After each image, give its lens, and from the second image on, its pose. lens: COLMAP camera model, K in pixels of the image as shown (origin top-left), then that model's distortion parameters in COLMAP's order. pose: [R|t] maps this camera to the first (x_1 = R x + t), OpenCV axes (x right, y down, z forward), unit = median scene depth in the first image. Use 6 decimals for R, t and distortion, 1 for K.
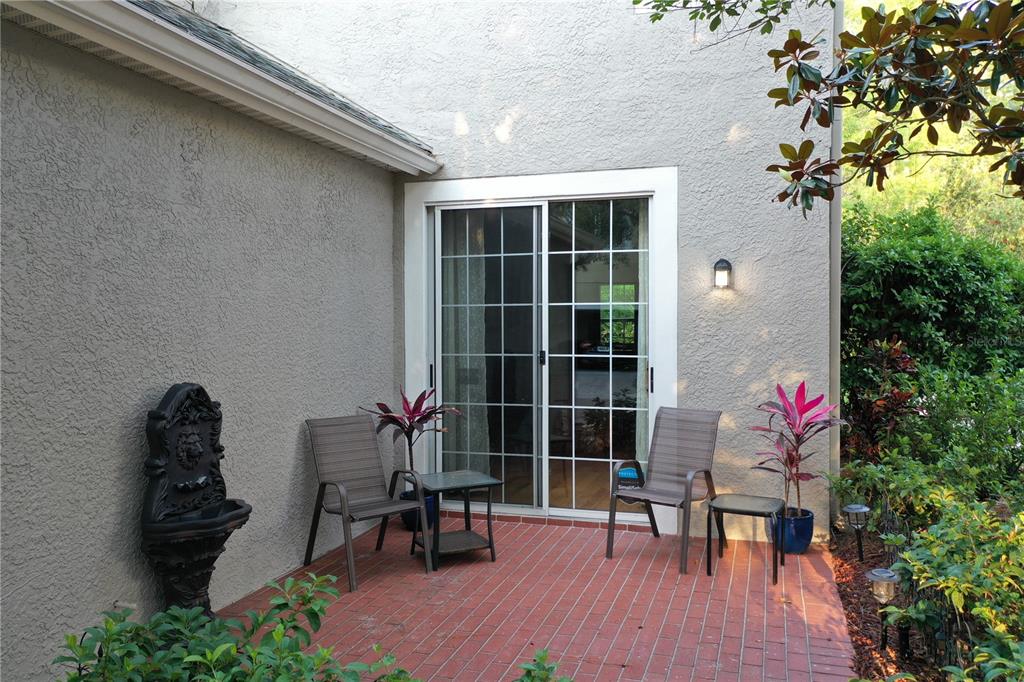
lens RADIAL K [[817.7, 0, 512.0], [0, 817.7, 341.0], [0, 0, 1]] dist [0.015466, 0.006736]
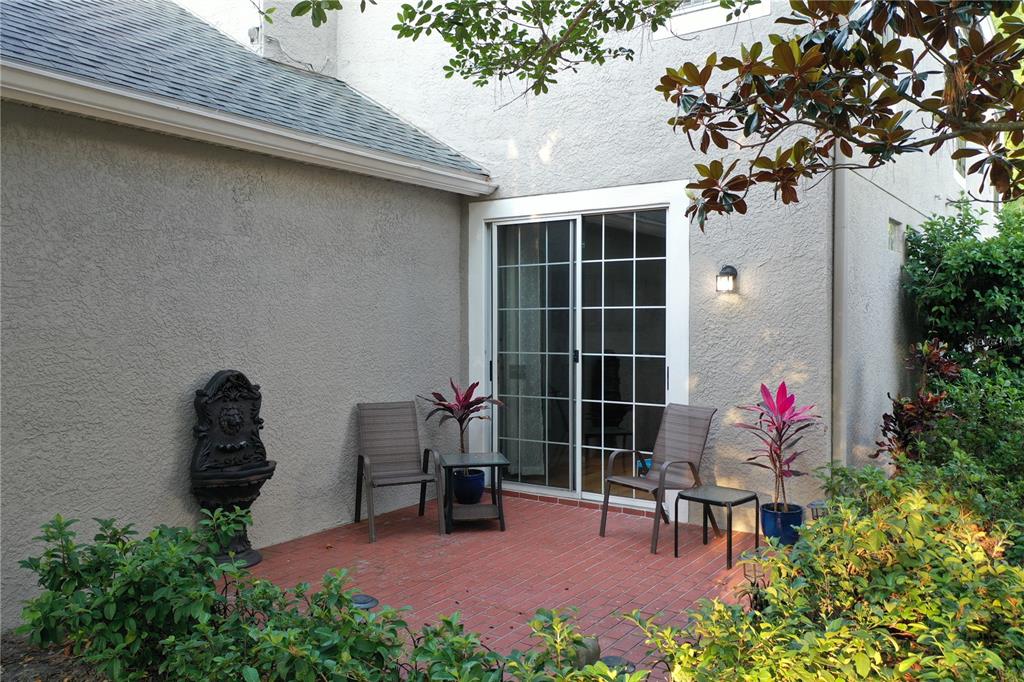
lens RADIAL K [[817.7, 0, 512.0], [0, 817.7, 341.0], [0, 0, 1]] dist [0.015466, 0.006736]
pose [[0.953929, 0.008861, -0.299901, 0.302619], [-0.008704, 0.999960, 0.001857, -0.001590], [0.299906, 0.000839, 0.953968, -0.090477]]
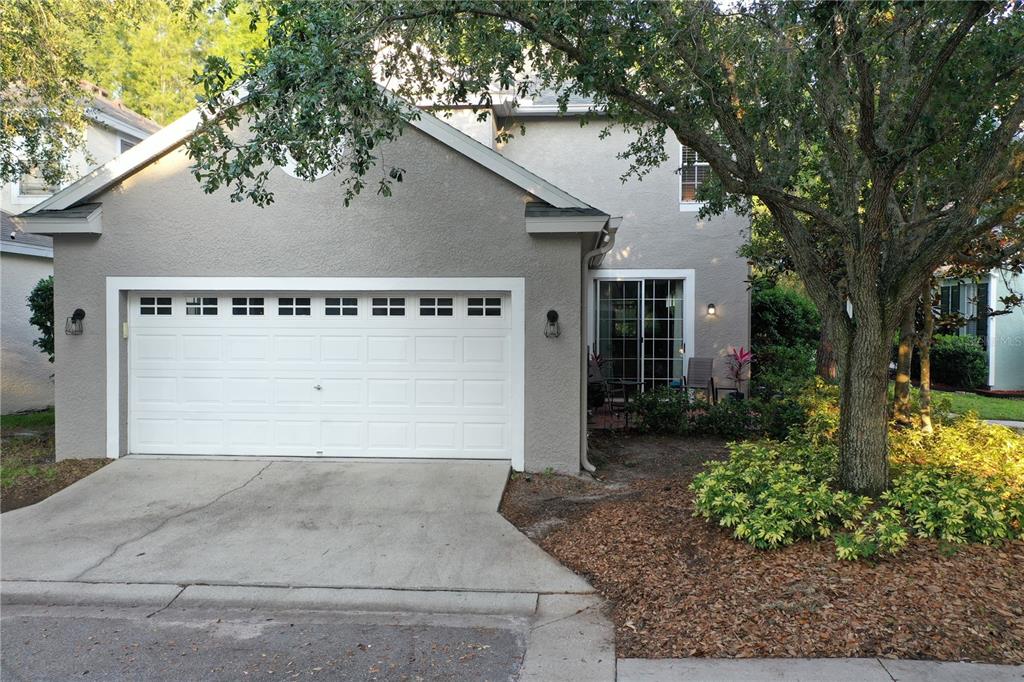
lens RADIAL K [[819.2, 0, 512.0], [0, 819.2, 341.0], [0, 0, 1]] dist [0.021358, 0.004243]
pose [[0.973706, -0.001402, 0.227802, -0.998477], [0.001086, 0.999998, 0.001510, 0.019941], [-0.227804, -0.001223, 0.973706, -1.492118]]
